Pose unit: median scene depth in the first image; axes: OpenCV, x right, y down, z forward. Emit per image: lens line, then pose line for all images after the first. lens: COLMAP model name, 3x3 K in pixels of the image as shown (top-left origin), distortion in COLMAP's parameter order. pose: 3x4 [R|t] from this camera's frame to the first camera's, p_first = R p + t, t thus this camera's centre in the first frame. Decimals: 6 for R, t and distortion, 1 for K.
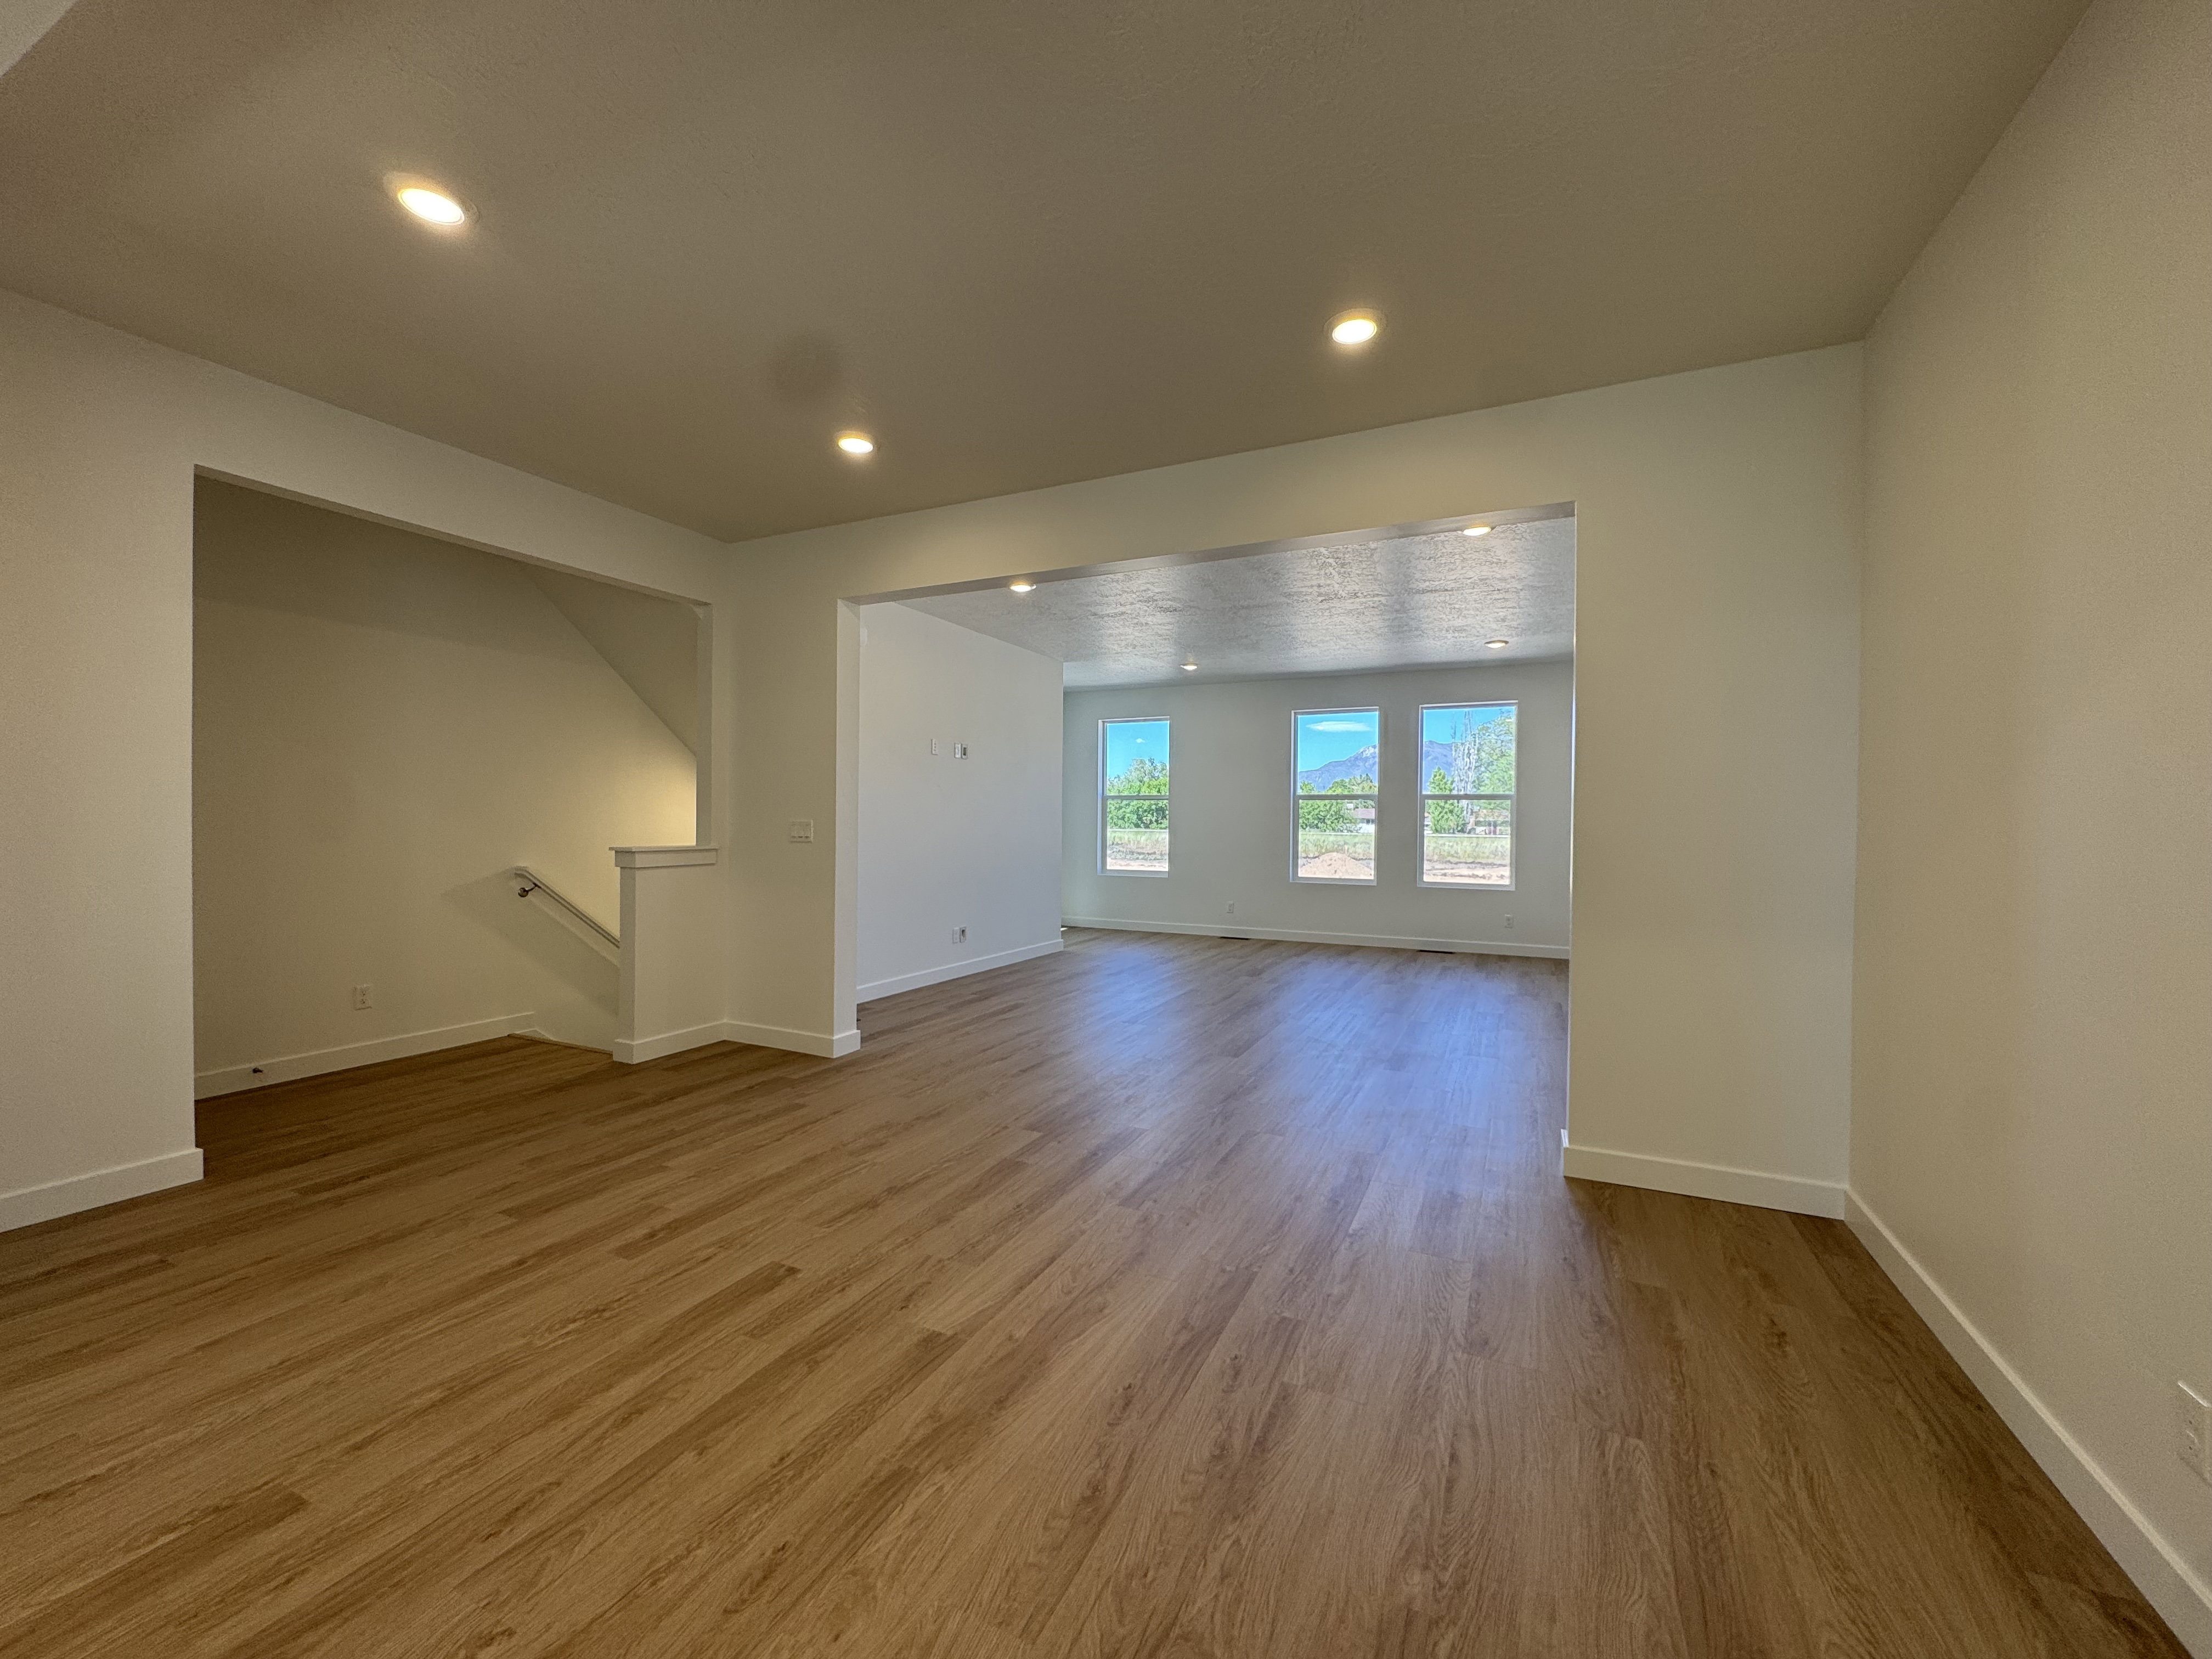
lens RADIAL K [[885.5, 0, 1106.0], [0, 885.5, 829.5], [0, 0, 1]] dist [-0.002044, -0.000042]
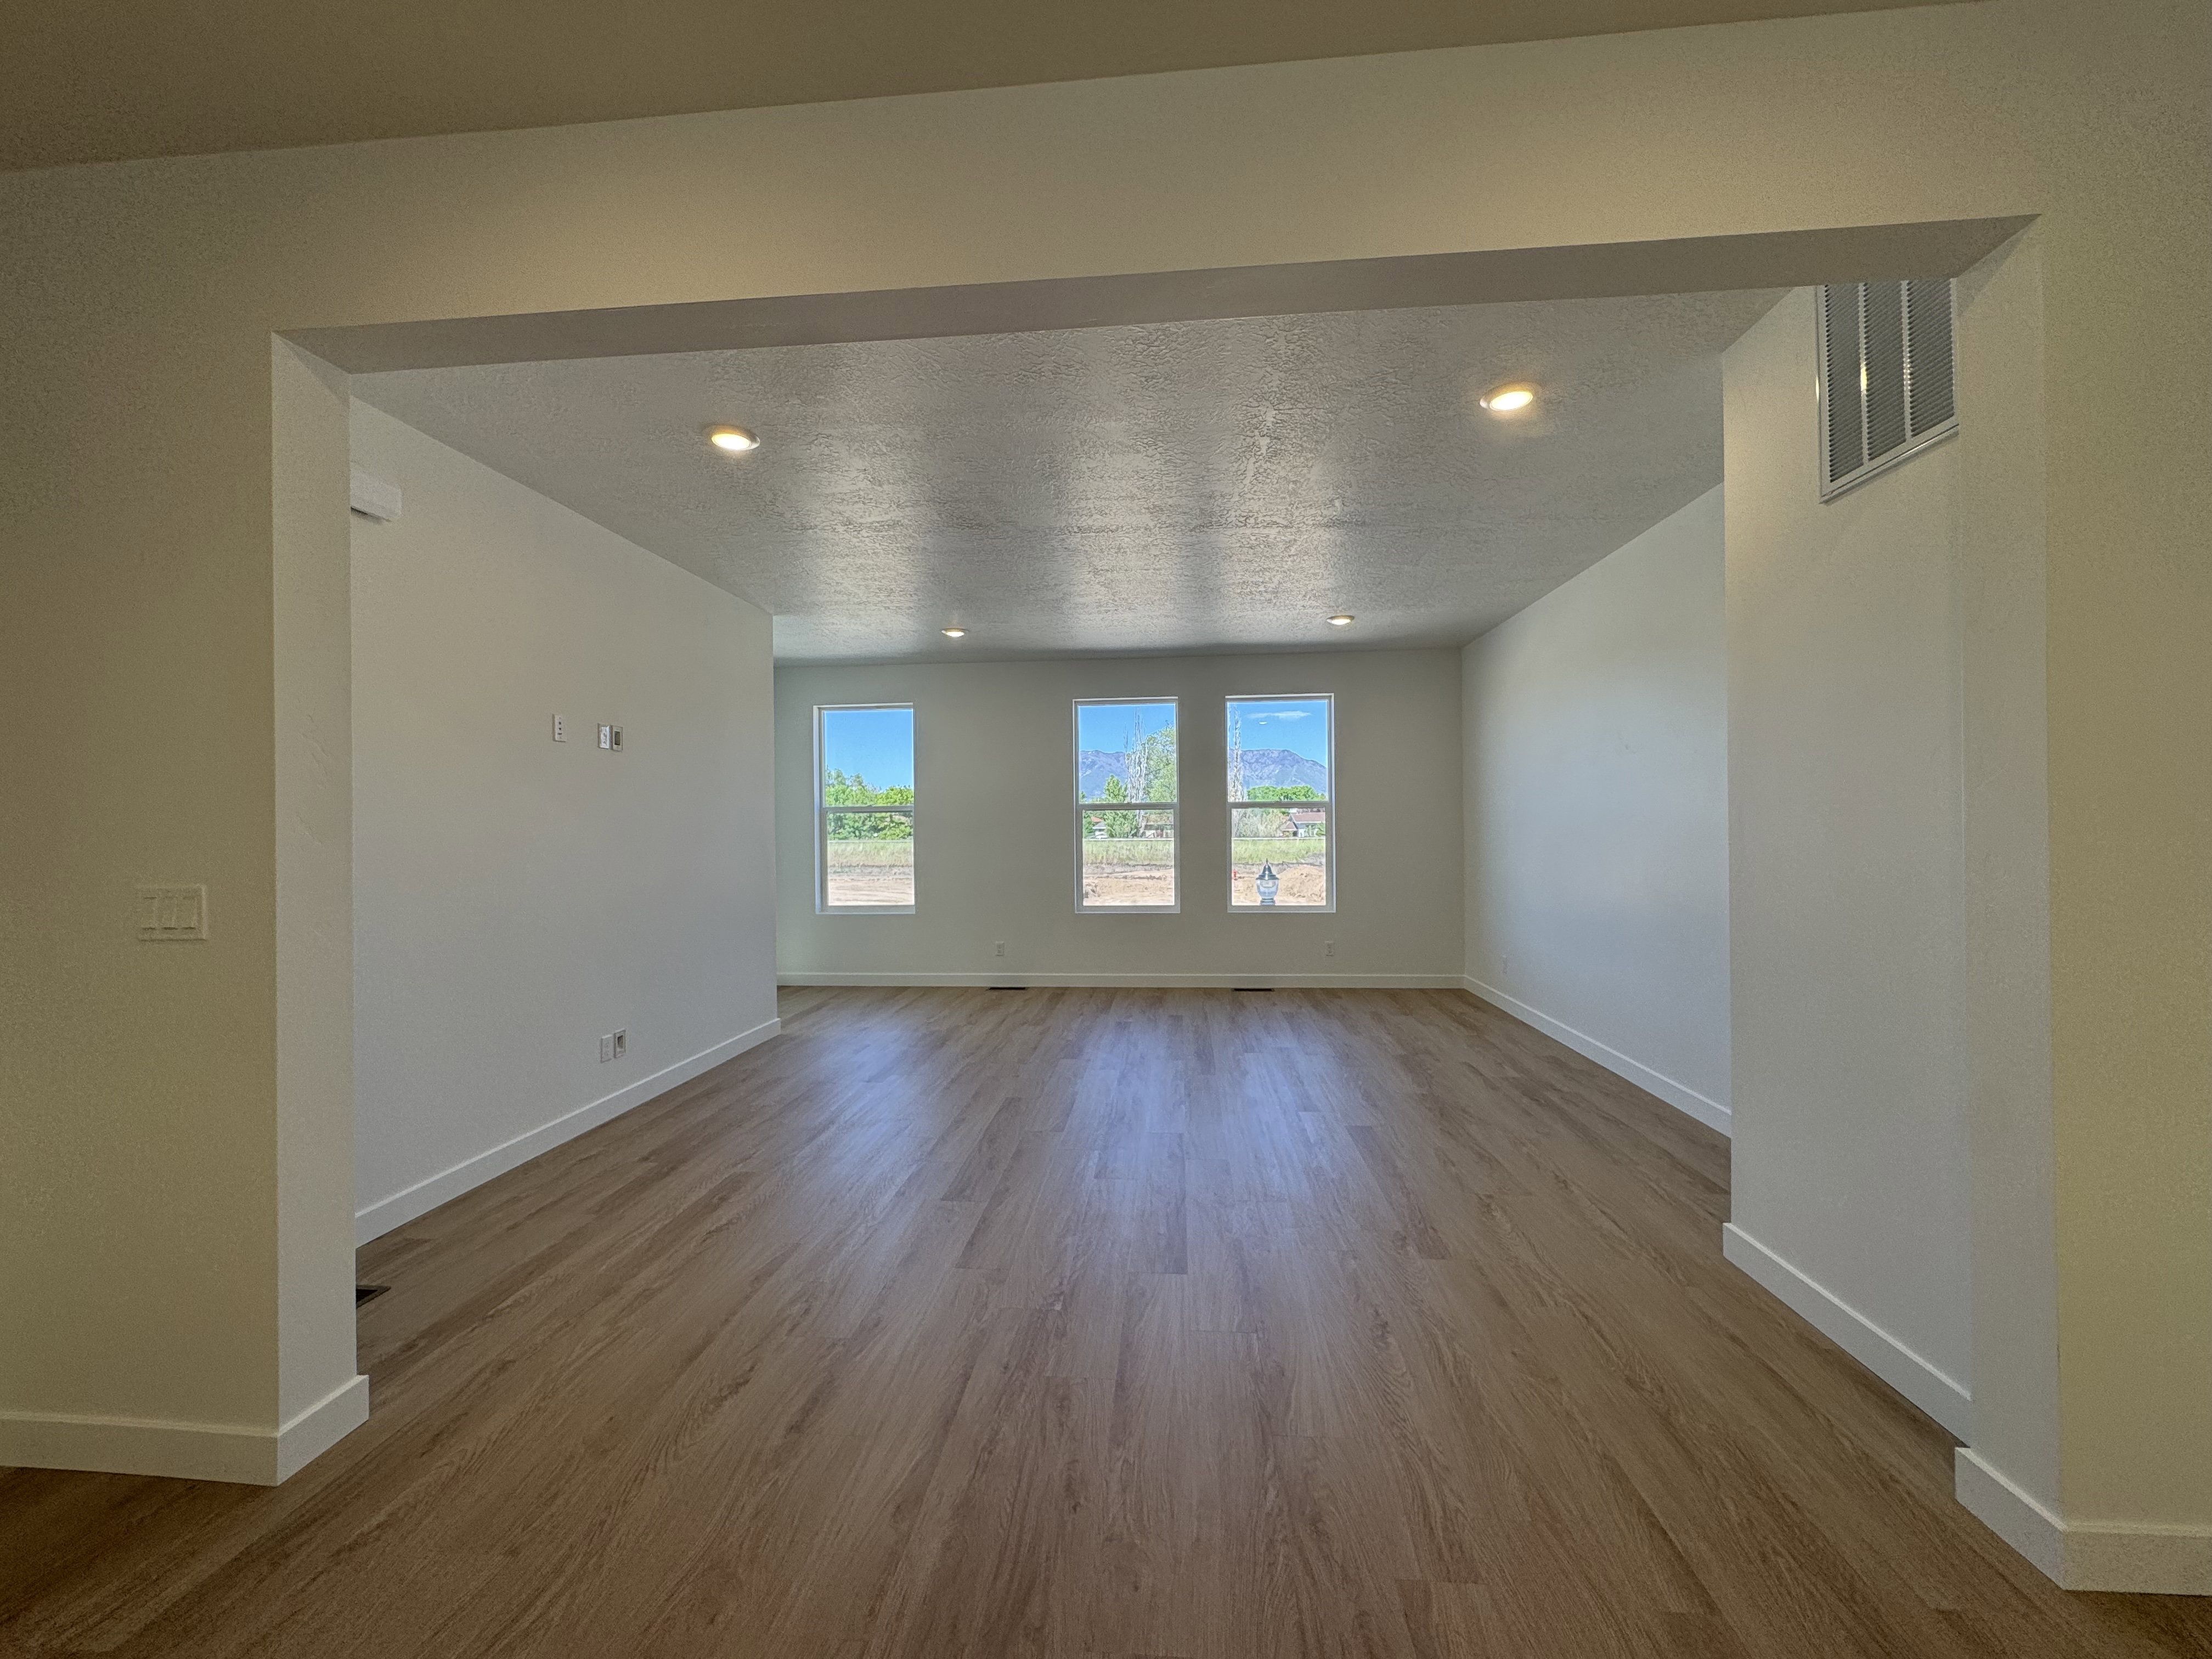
lens RADIAL K [[885.5, 0, 1106.0], [0, 885.5, 829.5], [0, 0, 1]] dist [-0.002044, -0.000042]
pose [[0.936318, -0.019022, 0.350637, -0.046644], [0.021953, 0.999749, -0.004385, -0.012632], [-0.350465, 0.011803, 0.936501, 0.247832]]
